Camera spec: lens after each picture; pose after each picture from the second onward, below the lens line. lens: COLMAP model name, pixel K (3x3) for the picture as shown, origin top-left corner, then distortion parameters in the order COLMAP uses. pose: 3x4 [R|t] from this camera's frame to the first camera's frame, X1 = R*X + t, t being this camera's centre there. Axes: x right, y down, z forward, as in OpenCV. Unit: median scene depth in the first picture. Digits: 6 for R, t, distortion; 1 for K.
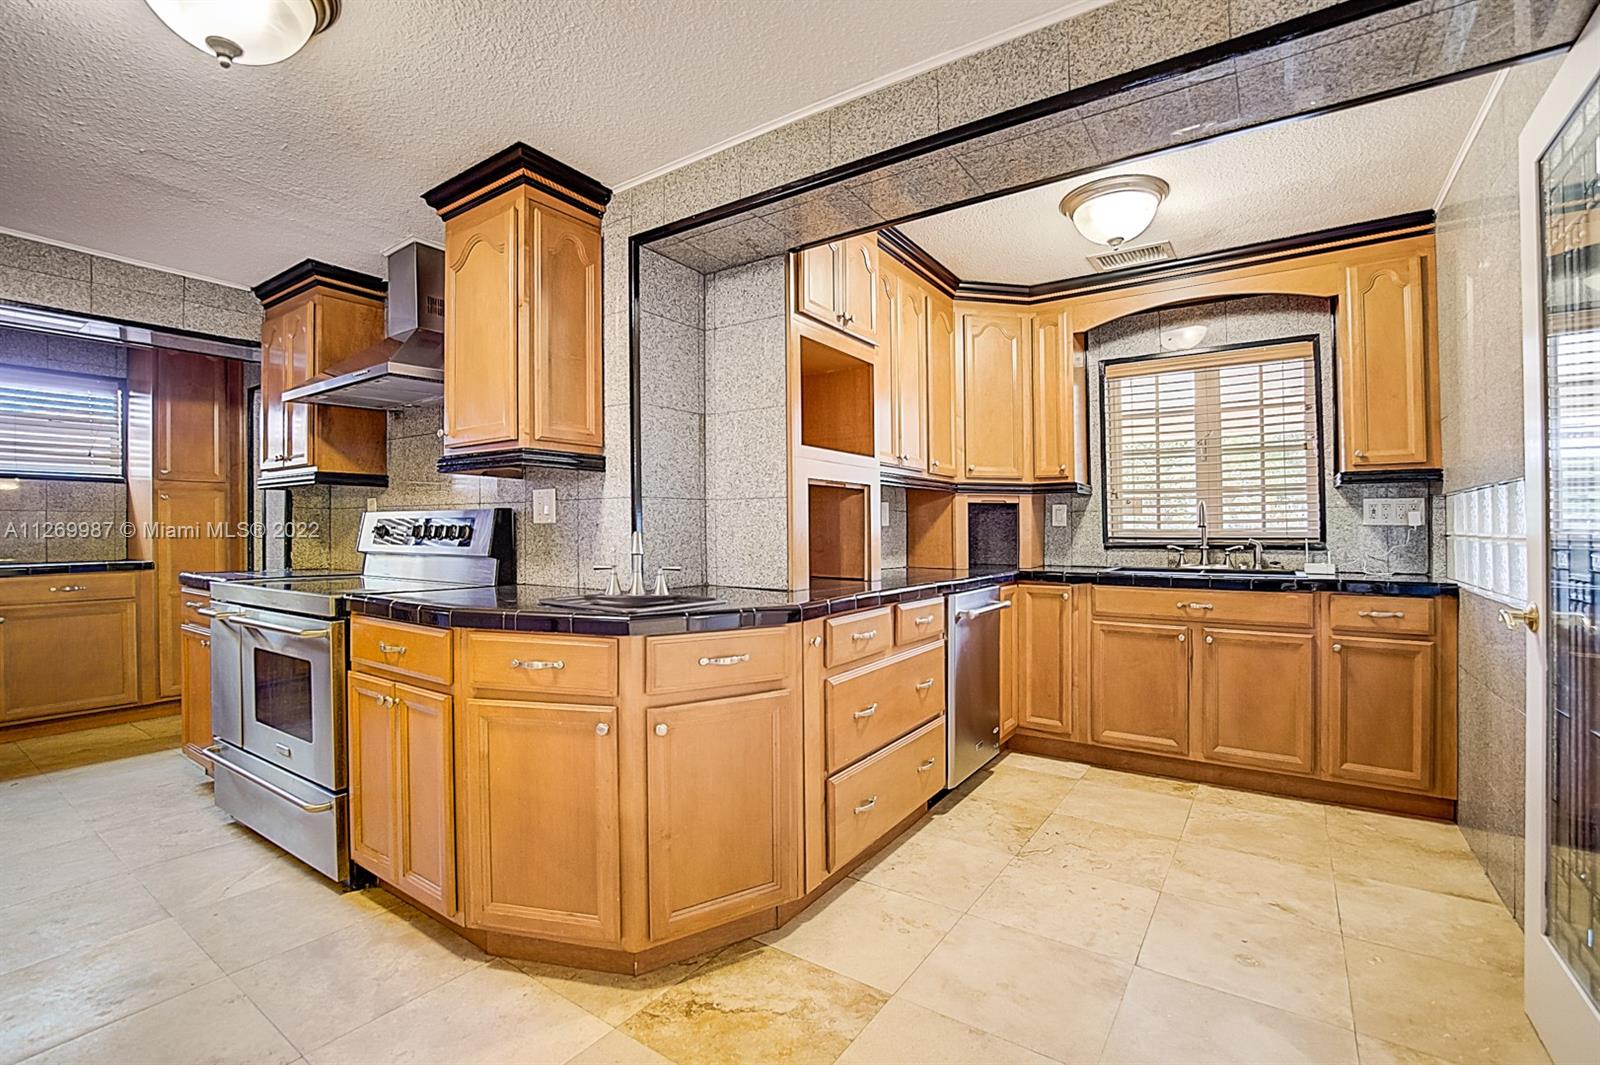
lens RADIAL K [[700.6, 0, 806.9], [0, 700.6, 532.7], [0, 0, 1]] dist [-0.005196, -0.000445]
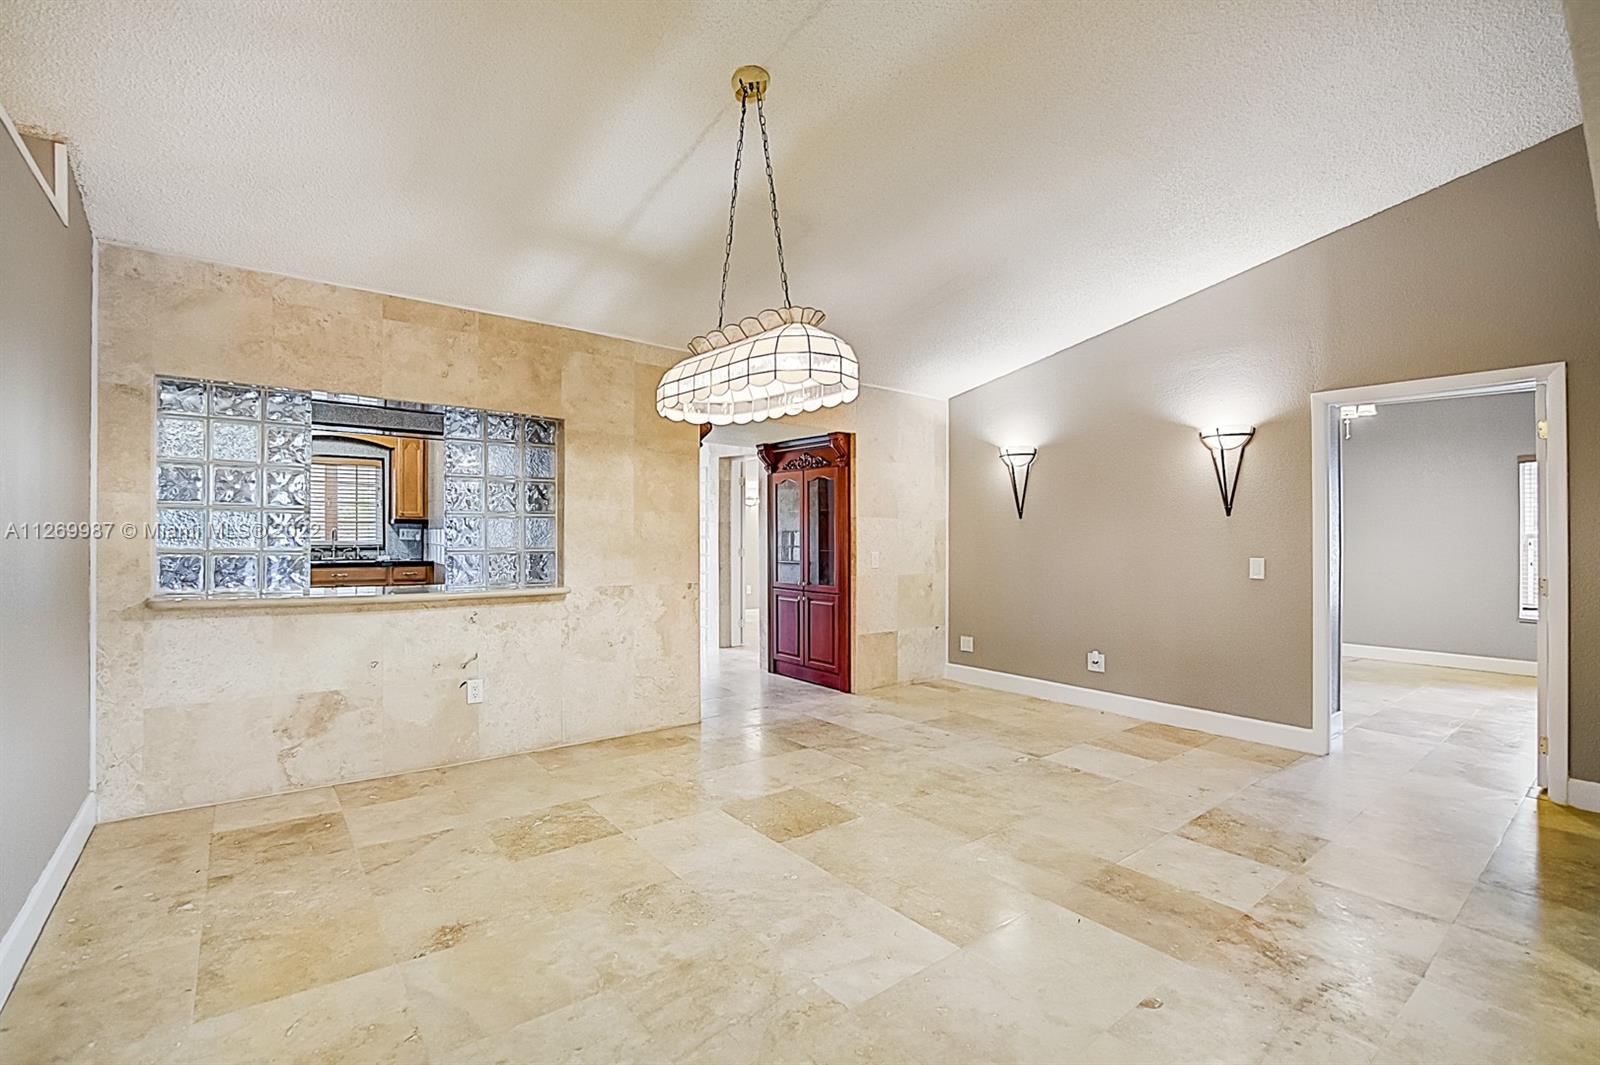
lens RADIAL K [[700.6, 0, 807.1], [0, 700.6, 533.2], [0, 0, 1]] dist [-0.005196, -0.000445]
pose [[0.296910, 0.009593, 0.954857, -1.131103], [-0.012545, 0.999902, -0.006145, -0.036552], [-0.954823, -0.010154, 0.297001, -1.102970]]
